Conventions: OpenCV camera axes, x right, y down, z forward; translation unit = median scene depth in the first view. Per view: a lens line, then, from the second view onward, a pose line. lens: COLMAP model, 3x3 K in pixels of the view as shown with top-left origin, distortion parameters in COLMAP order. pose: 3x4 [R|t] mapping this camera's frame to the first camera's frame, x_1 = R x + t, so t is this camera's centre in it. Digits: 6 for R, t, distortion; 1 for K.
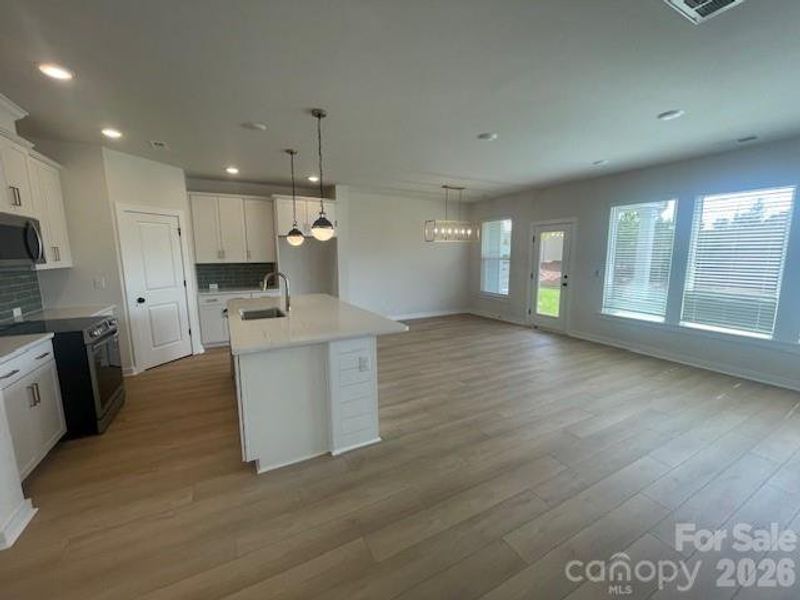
lens RADIAL K [[320.9, 0, 400.0], [0, 320.9, 300.0], [0, 0, 1]] dist [-0.004119, -0.000108]
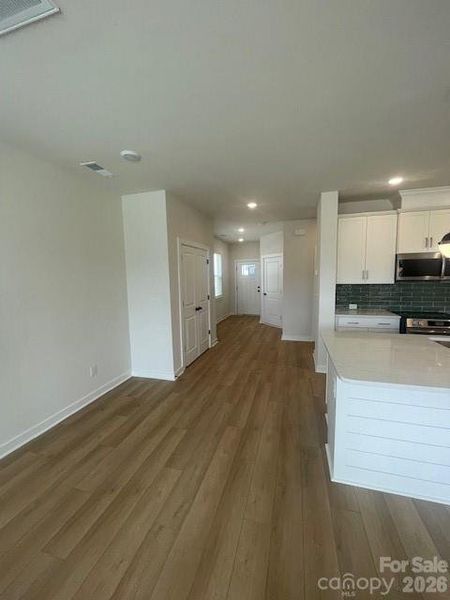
lens RADIAL K [[240.7, 0, 225.0], [0, 240.7, 300.0], [0, 0, 1]] dist [-0.004119, -0.000108]
pose [[-0.701135, 0.086553, -0.707755, 0.384731], [-0.084981, 0.975386, 0.203469, -0.115784], [0.707946, 0.202805, -0.676522, 0.739193]]
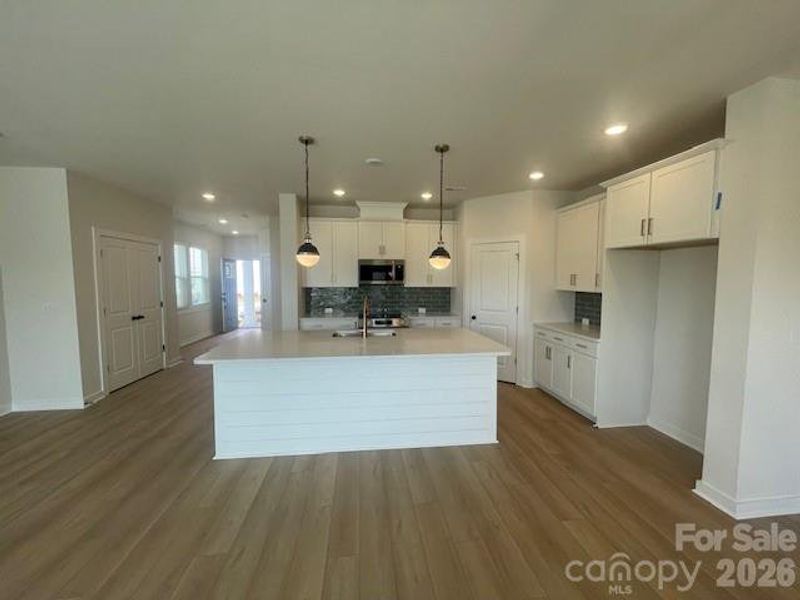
lens RADIAL K [[320.9, 0, 400.0], [0, 320.9, 300.0], [0, 0, 1]] dist [-0.004119, -0.000108]
pose [[-0.364636, 0.065958, -0.928811, 0.417758], [-0.137386, 0.982760, 0.123725, -0.178309], [0.920959, 0.172720, -0.349288, 1.180352]]
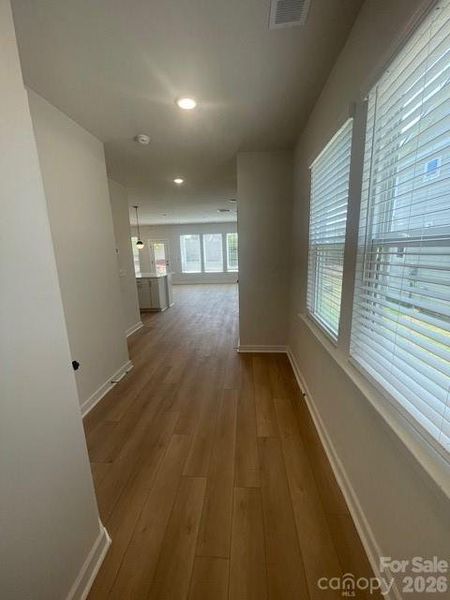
lens RADIAL K [[240.7, 0, 225.0], [0, 240.7, 300.0], [0, 0, 1]] dist [-0.004119, -0.000108]
pose [[0.538302, -0.188302, 0.821446, -1.300398], [0.156400, 0.980107, 0.122182, 0.102768], [-0.828113, 0.062703, 0.557044, -0.662992]]
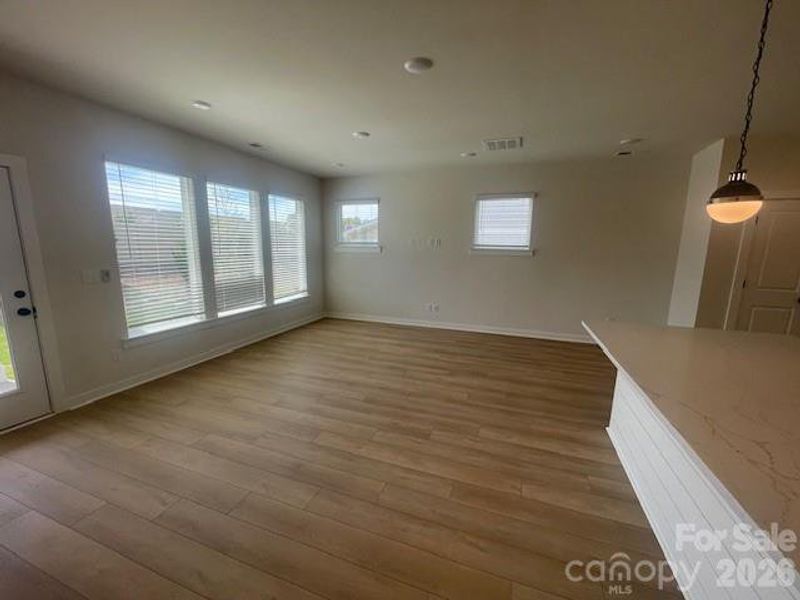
lens RADIAL K [[320.9, 0, 400.0], [0, 320.9, 300.0], [0, 0, 1]] dist [-0.004119, -0.000108]
pose [[-0.663971, -0.134709, 0.735524, -0.206963], [0.097736, 0.959567, 0.263969, -0.189093], [-0.741343, 0.247155, -0.623959, 1.312299]]
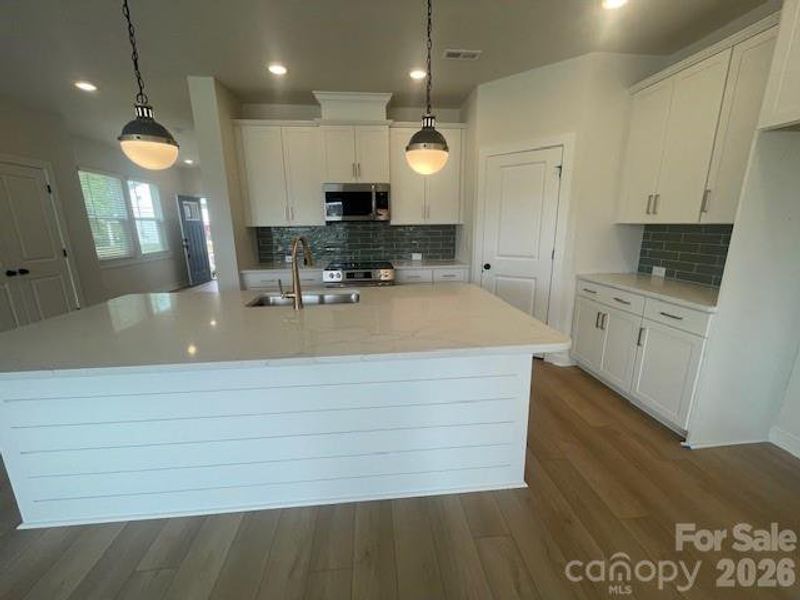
lens RADIAL K [[320.9, 0, 400.0], [0, 320.9, 300.0], [0, 0, 1]] dist [-0.004119, -0.000108]
pose [[-0.388534, 0.221241, -0.894480, 0.062183], [-0.121729, 0.949914, 0.287828, -0.133419], [0.913358, 0.220715, -0.342142, 1.124086]]
